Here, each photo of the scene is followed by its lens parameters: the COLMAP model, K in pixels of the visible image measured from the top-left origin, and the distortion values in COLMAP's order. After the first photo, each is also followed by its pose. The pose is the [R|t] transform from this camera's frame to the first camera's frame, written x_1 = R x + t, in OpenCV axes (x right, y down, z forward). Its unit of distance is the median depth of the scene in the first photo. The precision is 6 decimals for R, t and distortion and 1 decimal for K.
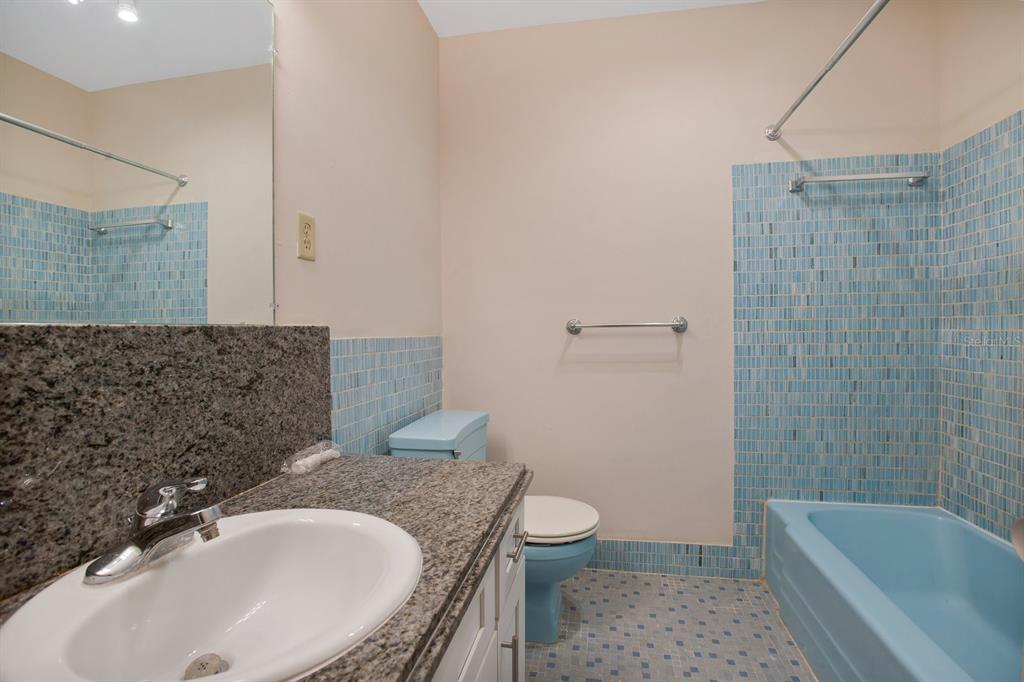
lens RADIAL K [[475.2, 0, 521.7], [0, 475.2, 339.2], [0, 0, 1]] dist [-0.040474, 0.013323]
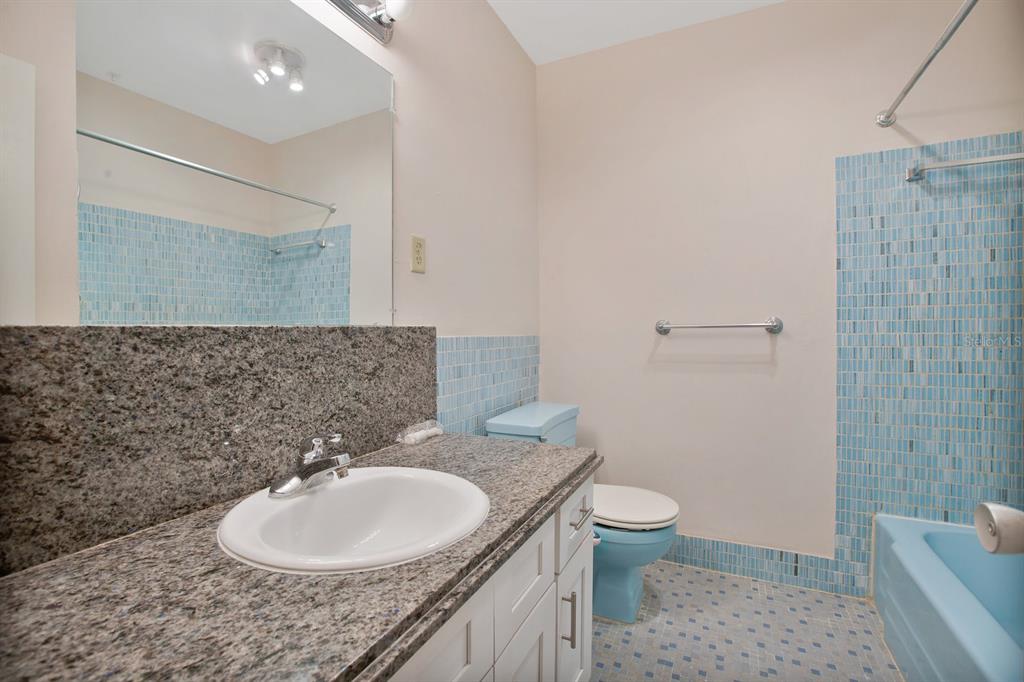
lens RADIAL K [[475.2, 0, 510.4], [0, 475.2, 340.8], [0, 0, 1]] dist [-0.040474, 0.013323]
pose [[0.962893, 0.010173, -0.269693, 0.078361], [-0.008978, 0.999944, 0.005662, 0.000499], [0.269735, -0.003031, 0.962930, -0.093085]]
